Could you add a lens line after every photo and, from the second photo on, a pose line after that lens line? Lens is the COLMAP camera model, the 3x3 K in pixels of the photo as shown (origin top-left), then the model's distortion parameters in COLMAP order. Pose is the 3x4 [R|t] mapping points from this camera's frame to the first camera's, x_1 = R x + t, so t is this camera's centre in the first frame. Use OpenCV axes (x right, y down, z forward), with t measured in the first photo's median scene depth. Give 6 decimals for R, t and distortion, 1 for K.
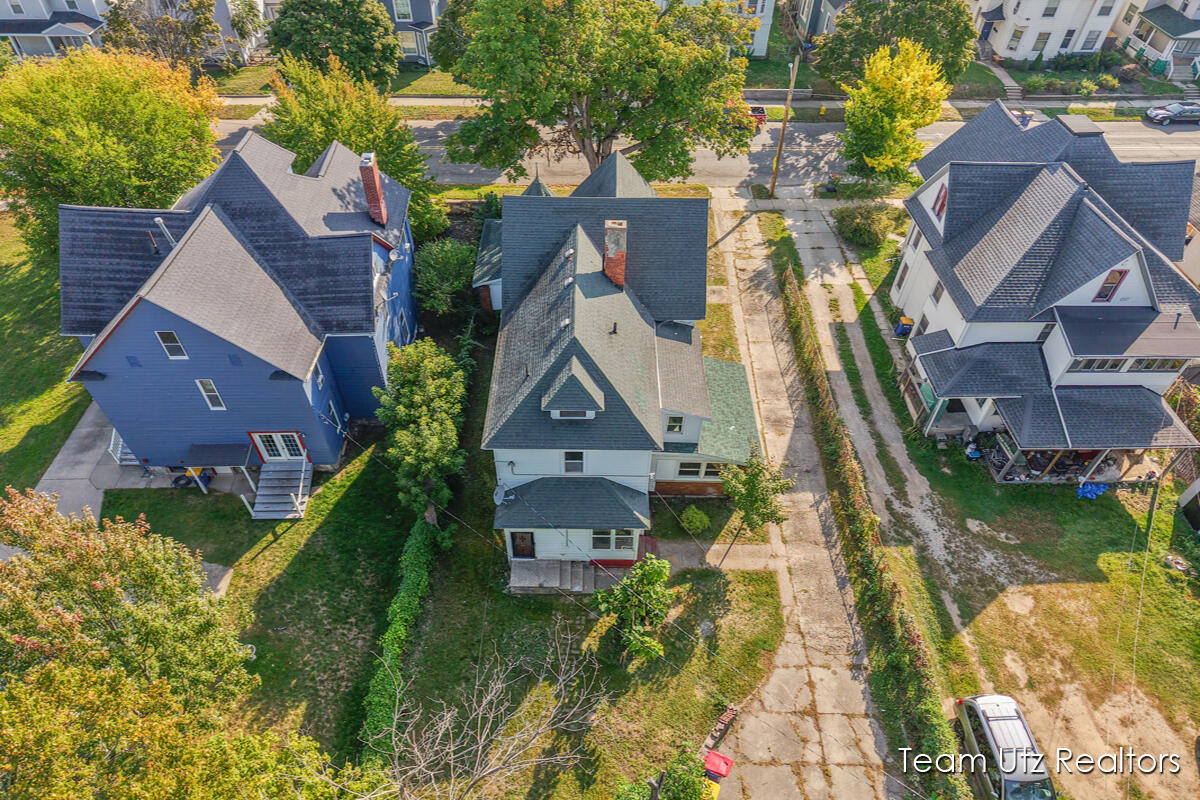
lens RADIAL K [[830.2, 0, 599.9], [0, 830.2, 445.6], [0, 0, 1]] dist [0.009845, -0.003059]
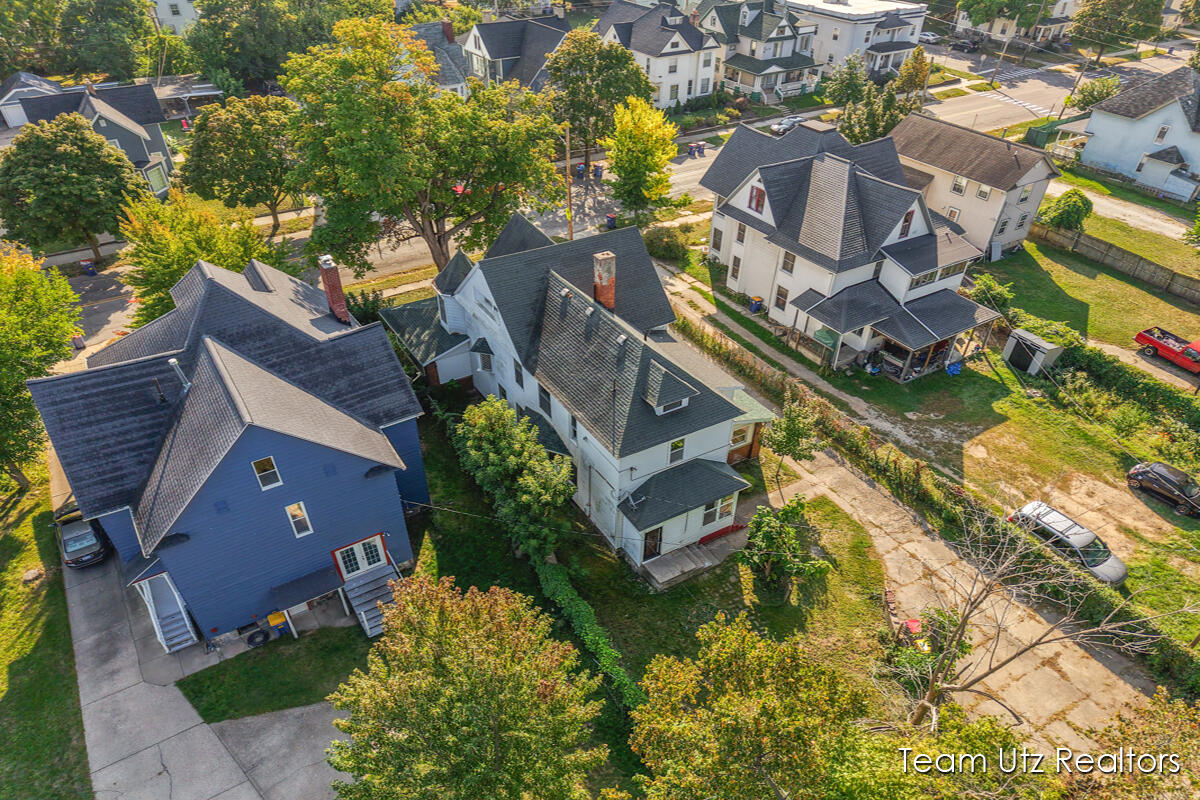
lens RADIAL K [[870.4, 0, 600.0], [0, 870.4, 400.0], [0, 0, 1]] dist [0.011781, 0.000970]
pose [[0.854673, -0.289992, 0.430625, -0.506643], [0.358124, 0.929833, -0.084609, 0.015341], [-0.375873, 0.226530, 0.898556, -0.022930]]
